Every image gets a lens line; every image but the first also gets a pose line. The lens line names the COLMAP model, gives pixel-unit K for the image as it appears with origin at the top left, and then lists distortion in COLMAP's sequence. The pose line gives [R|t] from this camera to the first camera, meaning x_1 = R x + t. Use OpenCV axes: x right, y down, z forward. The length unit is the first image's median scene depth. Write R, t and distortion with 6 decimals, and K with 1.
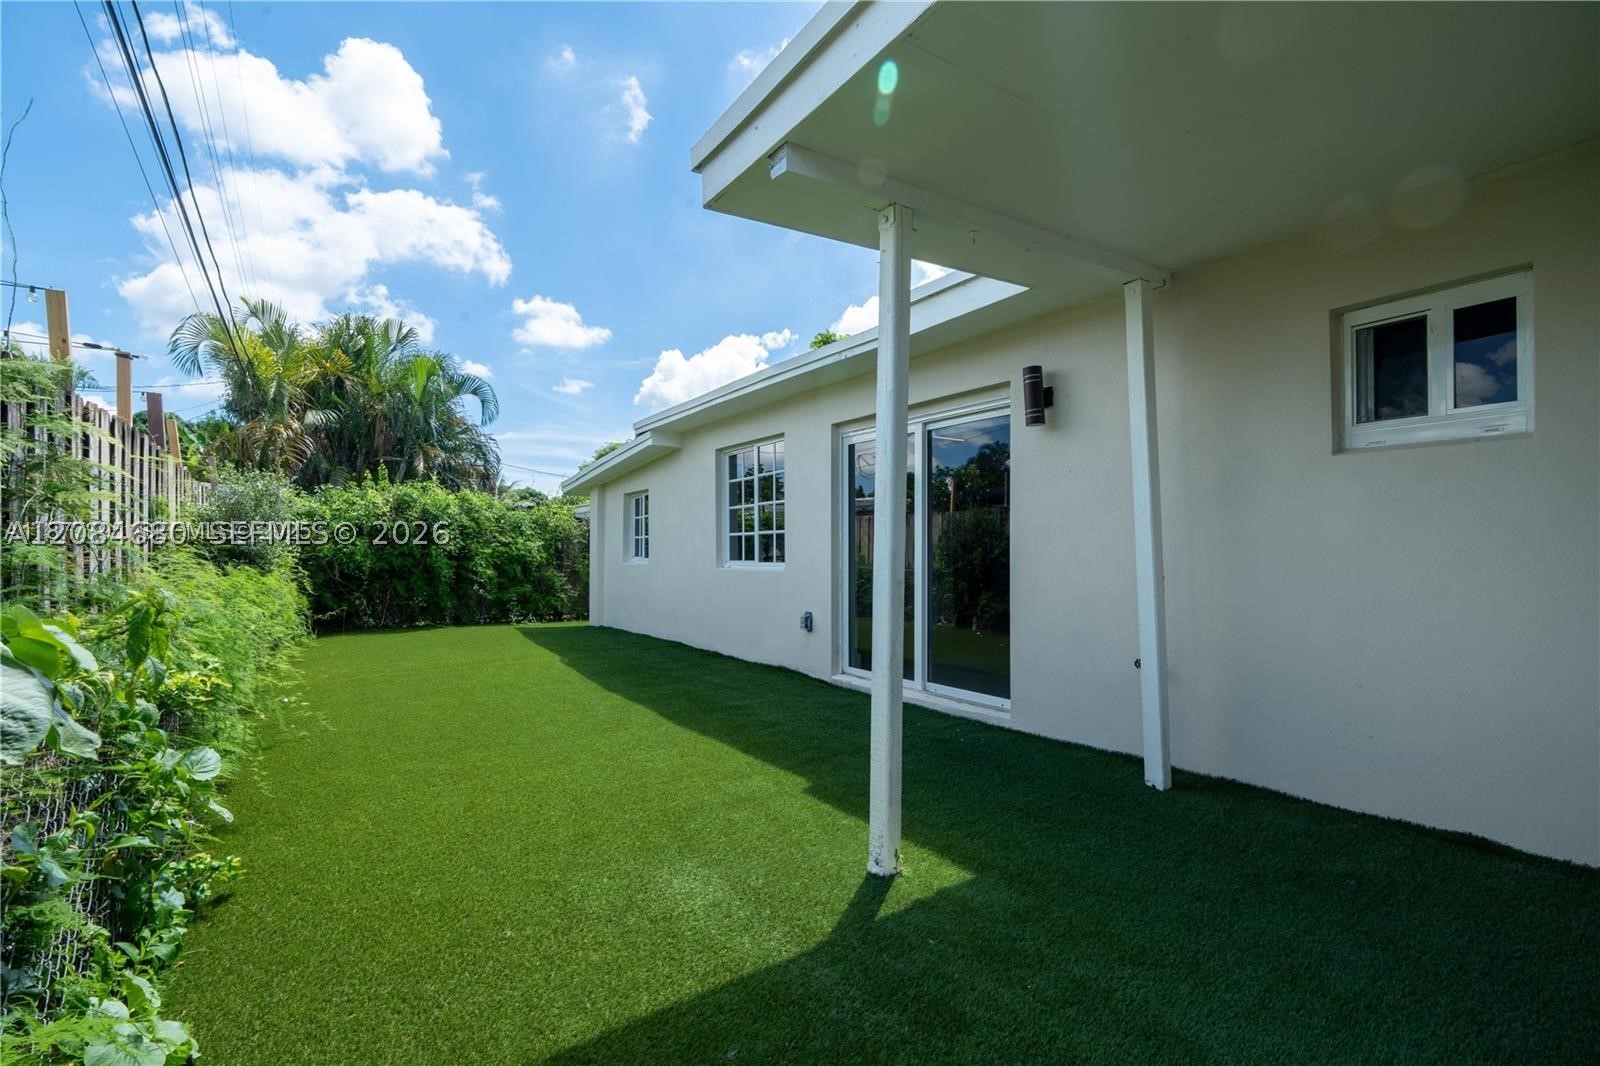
lens RADIAL K [[752.4, 0, 823.4], [0, 752.4, 555.2], [0, 0, 1]] dist [0.004727, 0.000936]
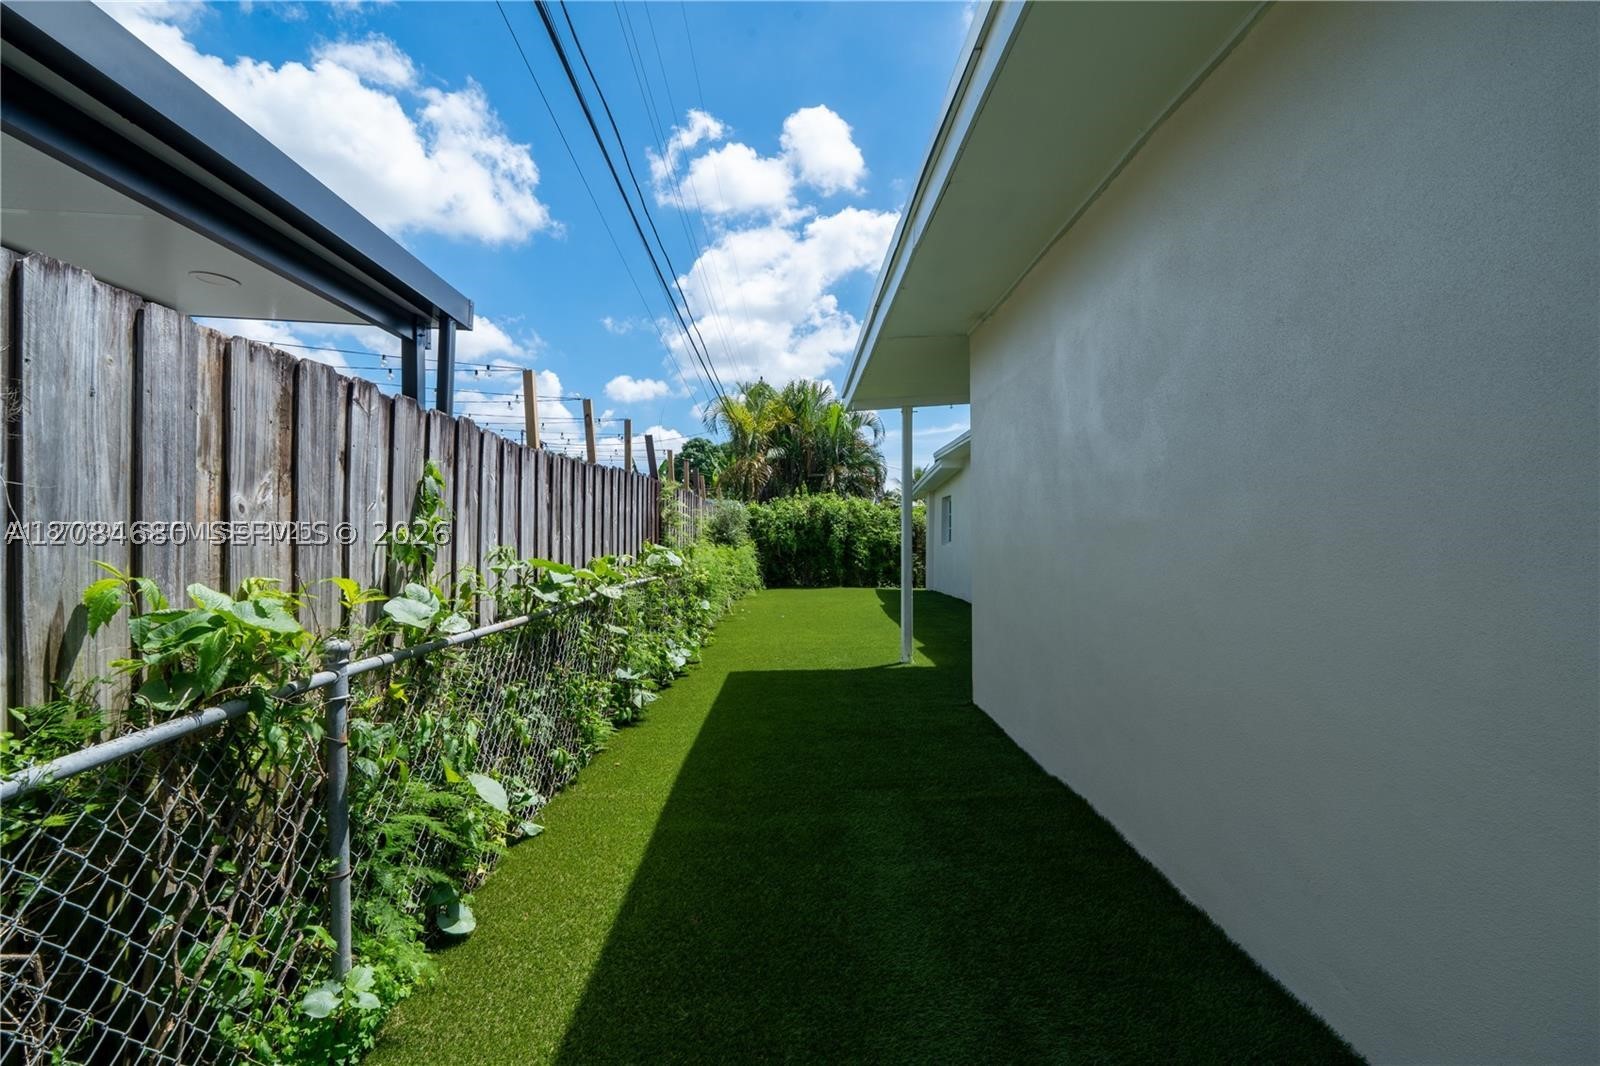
lens RADIAL K [[752.4, 0, 800.1], [0, 752.4, 534.8], [0, 0, 1]] dist [0.004727, 0.000936]
pose [[0.831380, -0.006677, -0.555664, 0.259966], [0.001346, 0.999949, -0.010001, 0.002696], [0.555703, 0.007566, 0.831347, -0.289079]]
